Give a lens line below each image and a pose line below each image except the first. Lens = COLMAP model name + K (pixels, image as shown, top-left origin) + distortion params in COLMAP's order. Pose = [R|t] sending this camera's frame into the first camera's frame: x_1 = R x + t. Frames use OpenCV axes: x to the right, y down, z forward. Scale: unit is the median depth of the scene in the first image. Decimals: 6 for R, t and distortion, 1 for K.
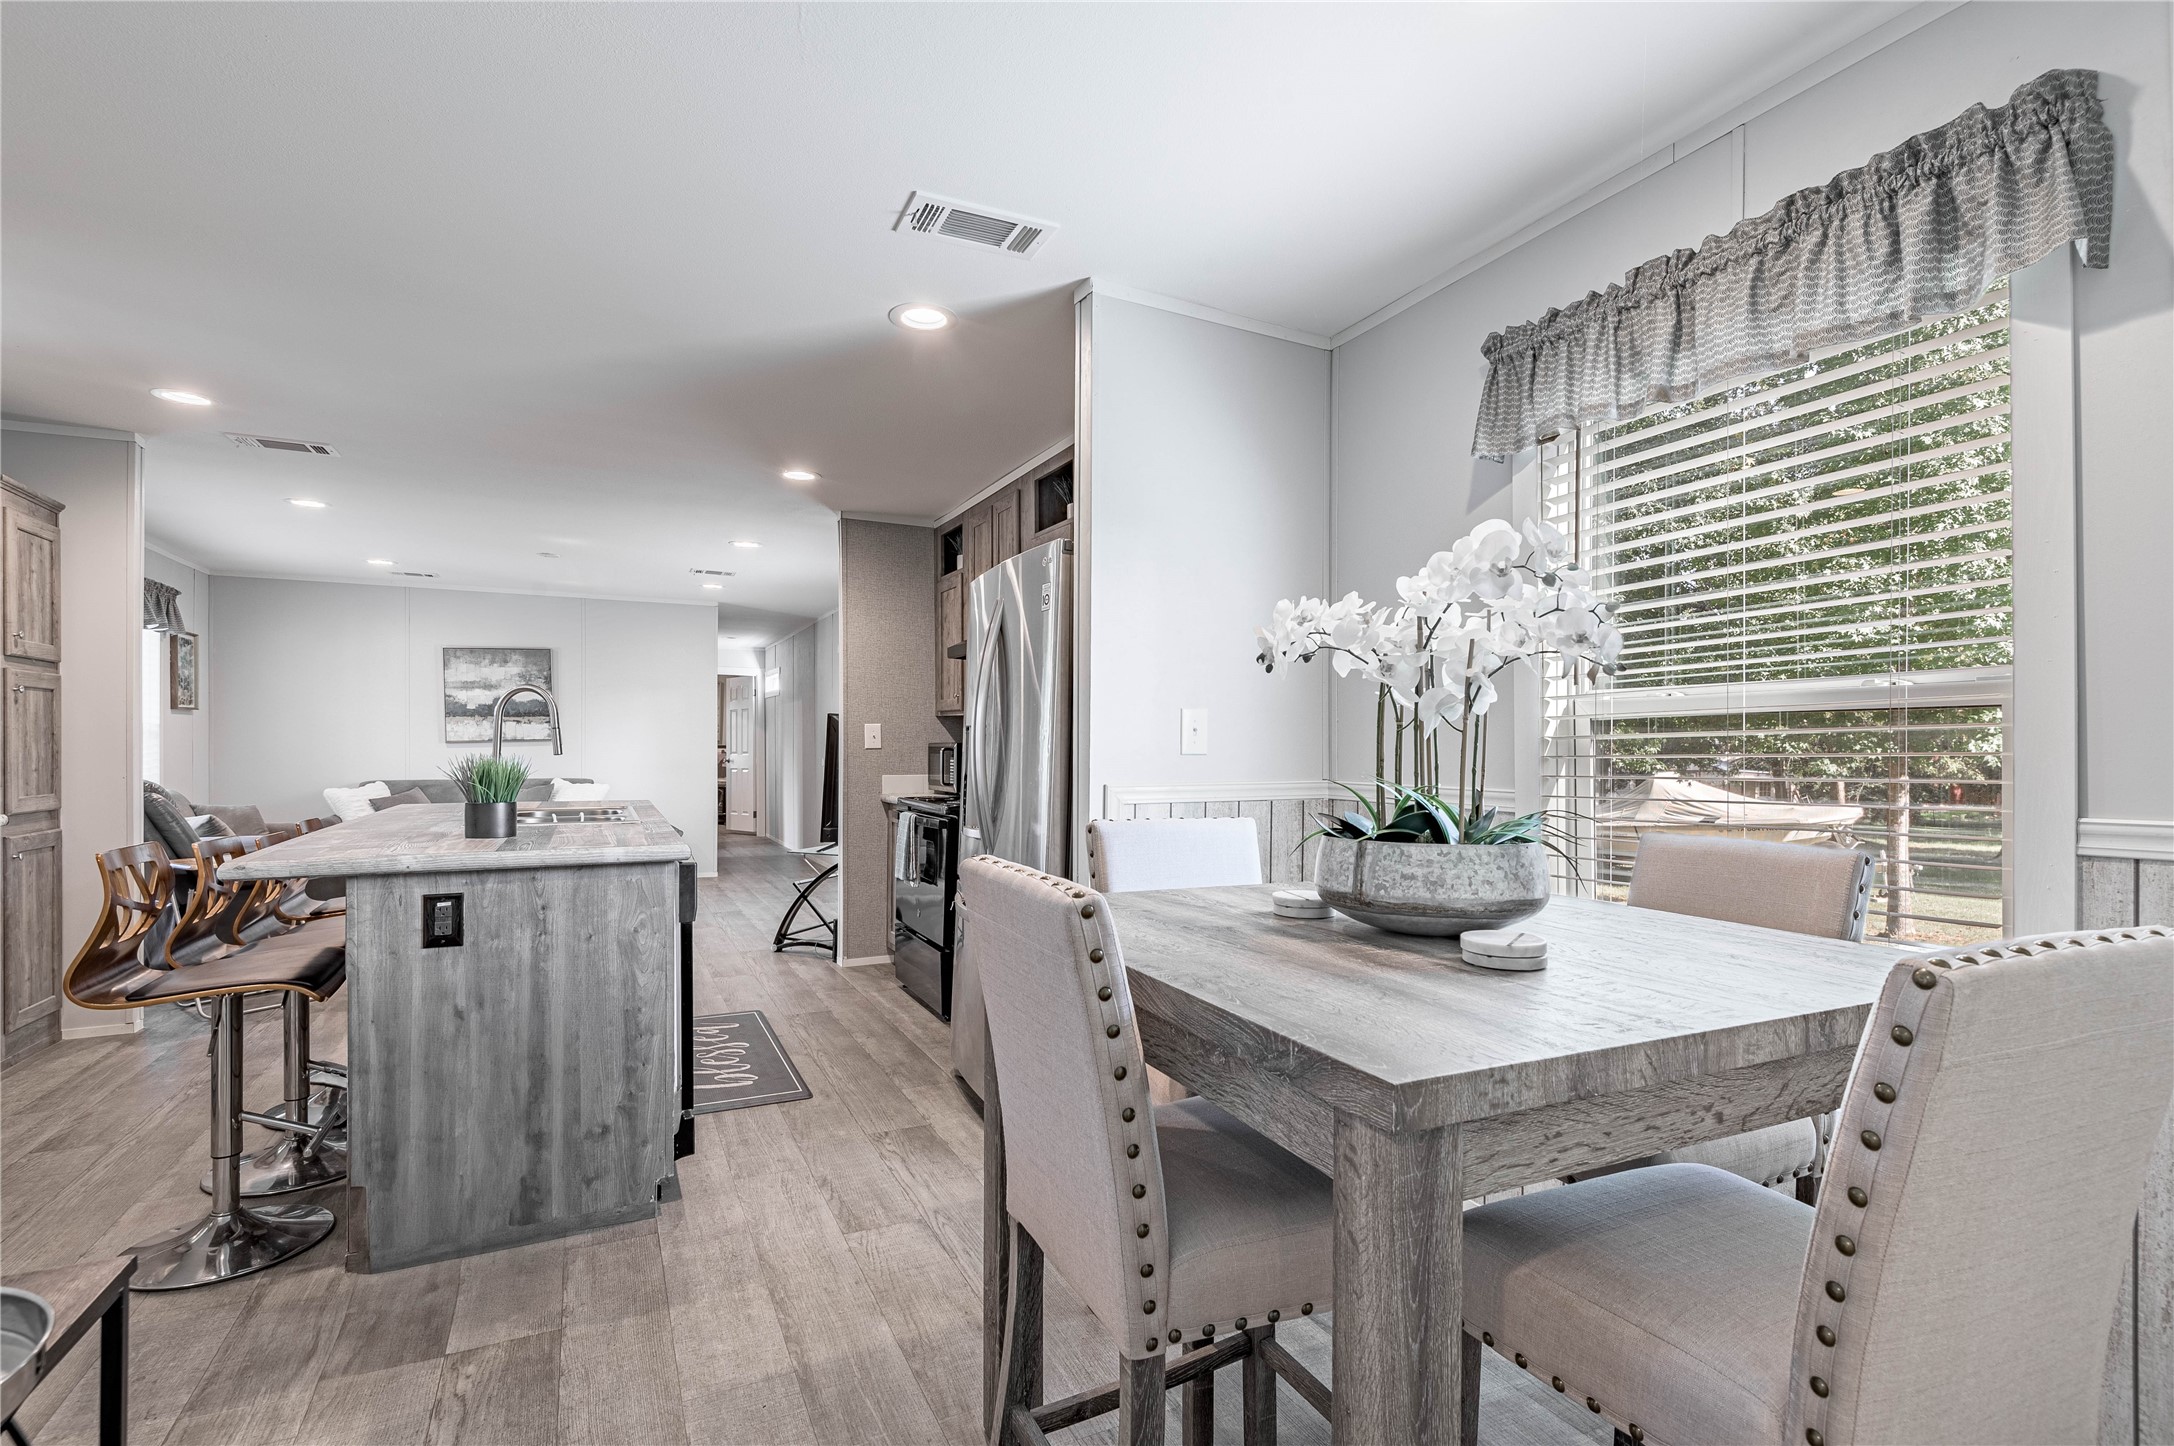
lens RADIAL K [[1000.6, 0, 1084.5], [0, 1000.6, 750.1], [0, 0, 1]] dist [0.015605, -0.012003]
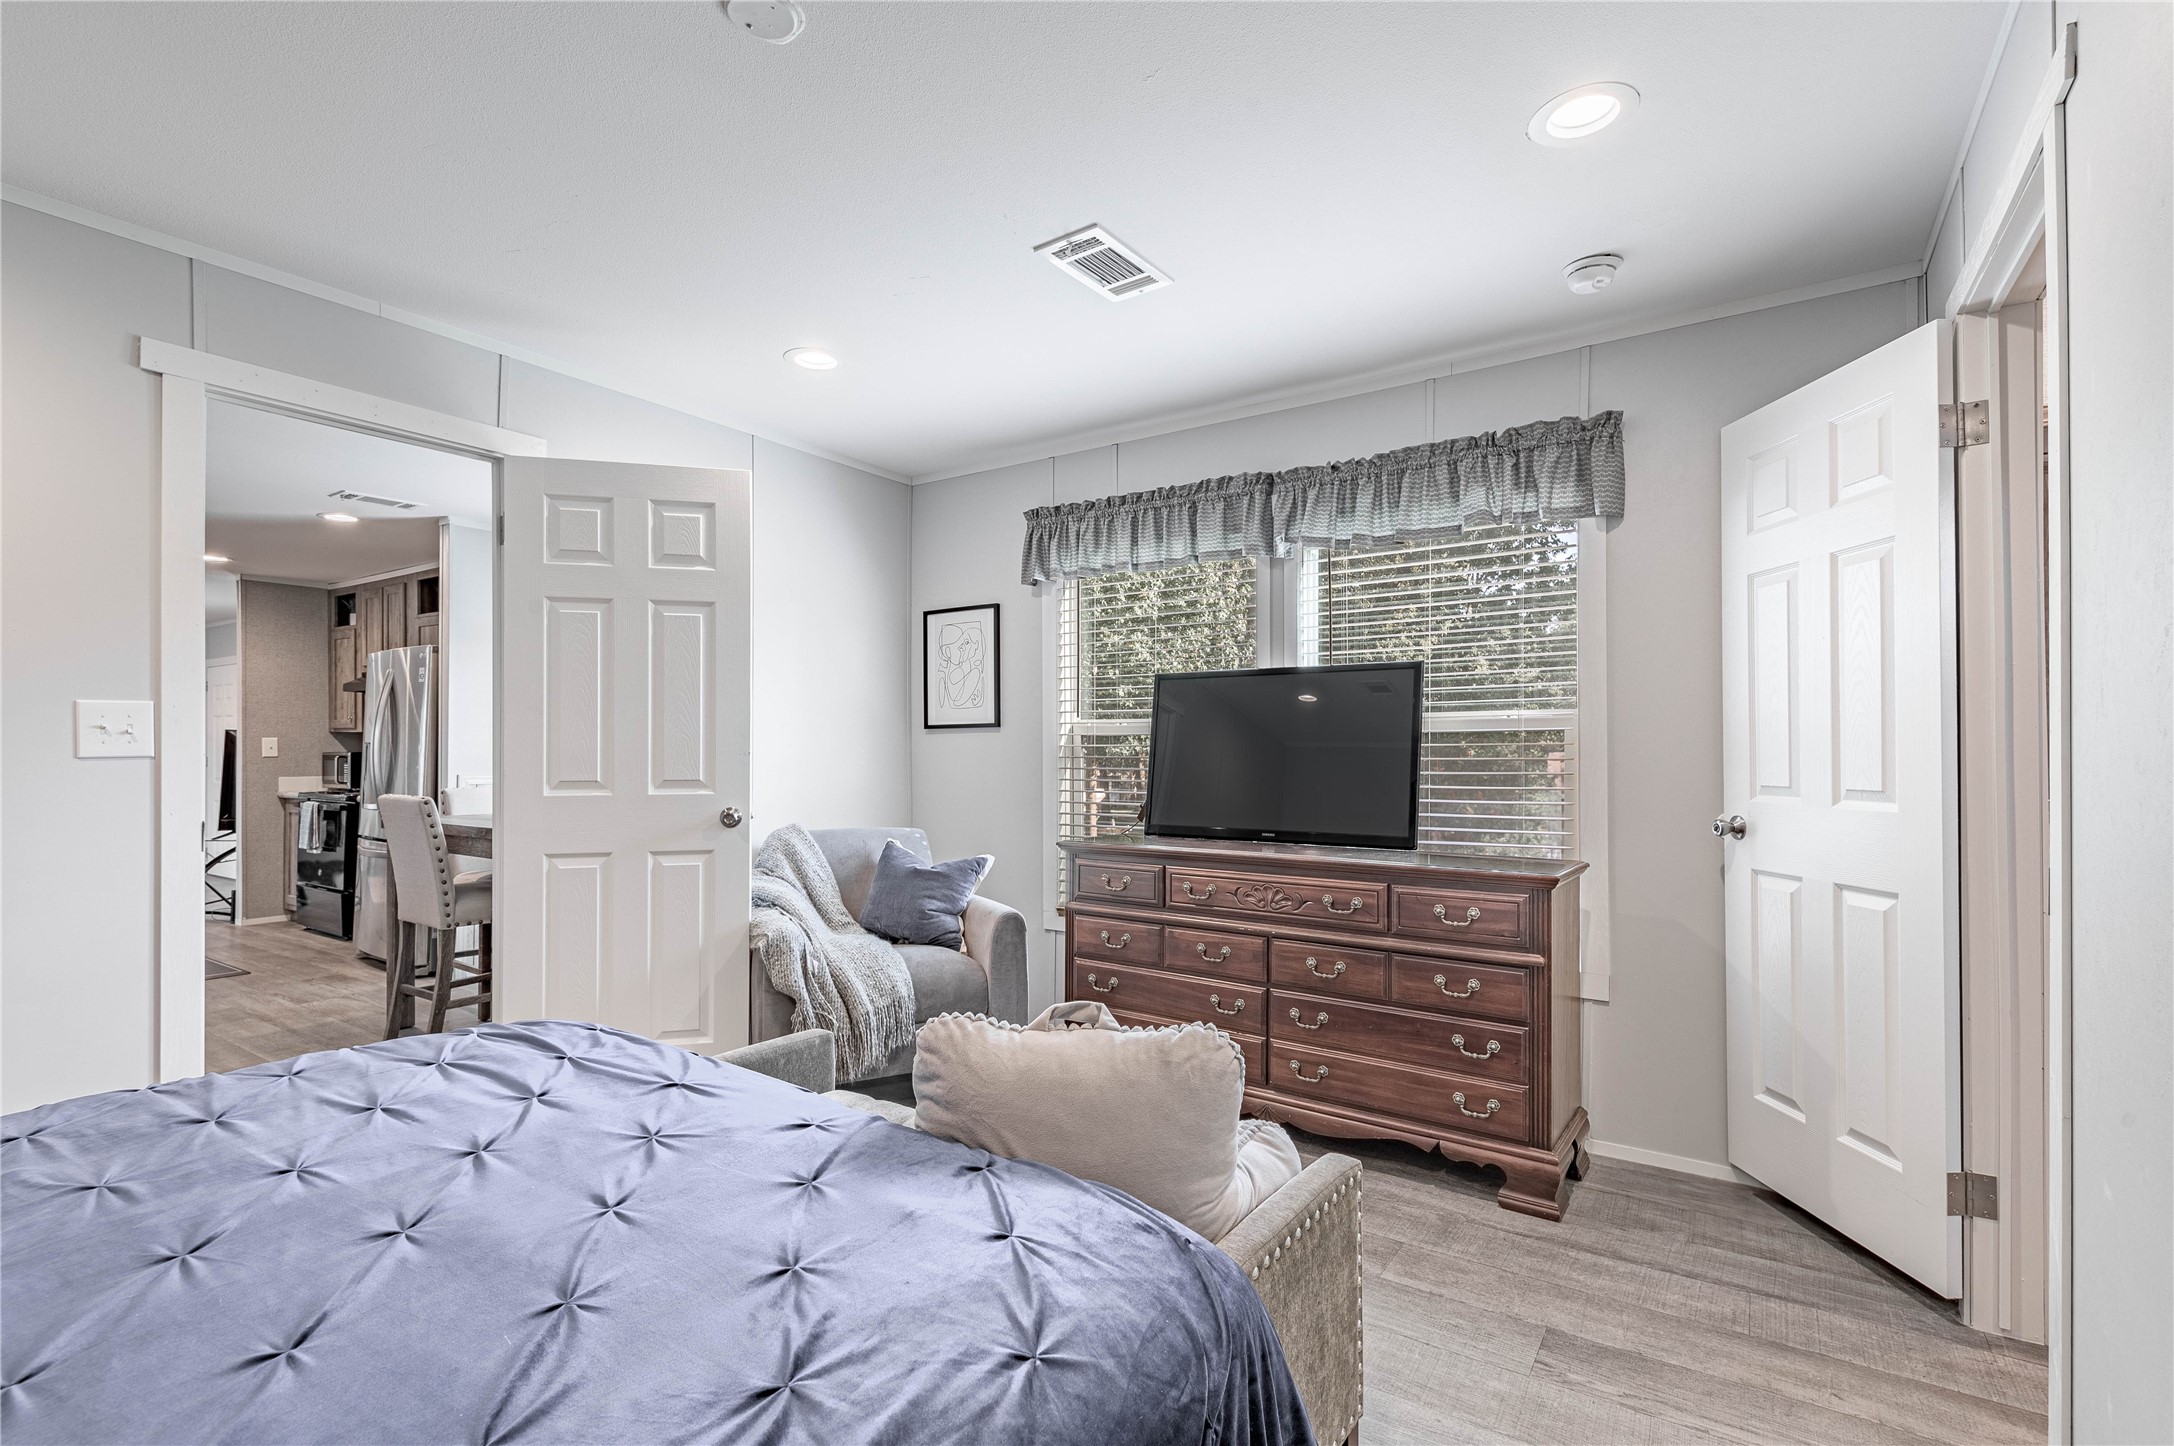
lens RADIAL K [[1000.6, 0, 1089.8], [0, 1000.6, 736.3], [0, 0, 1]] dist [0.015605, -0.012003]
pose [[0.862812, -0.002557, 0.505519, 0.050657], [0.010618, 0.999858, -0.013065, -0.000279], [-0.505414, 0.016640, 0.862717, -0.714308]]
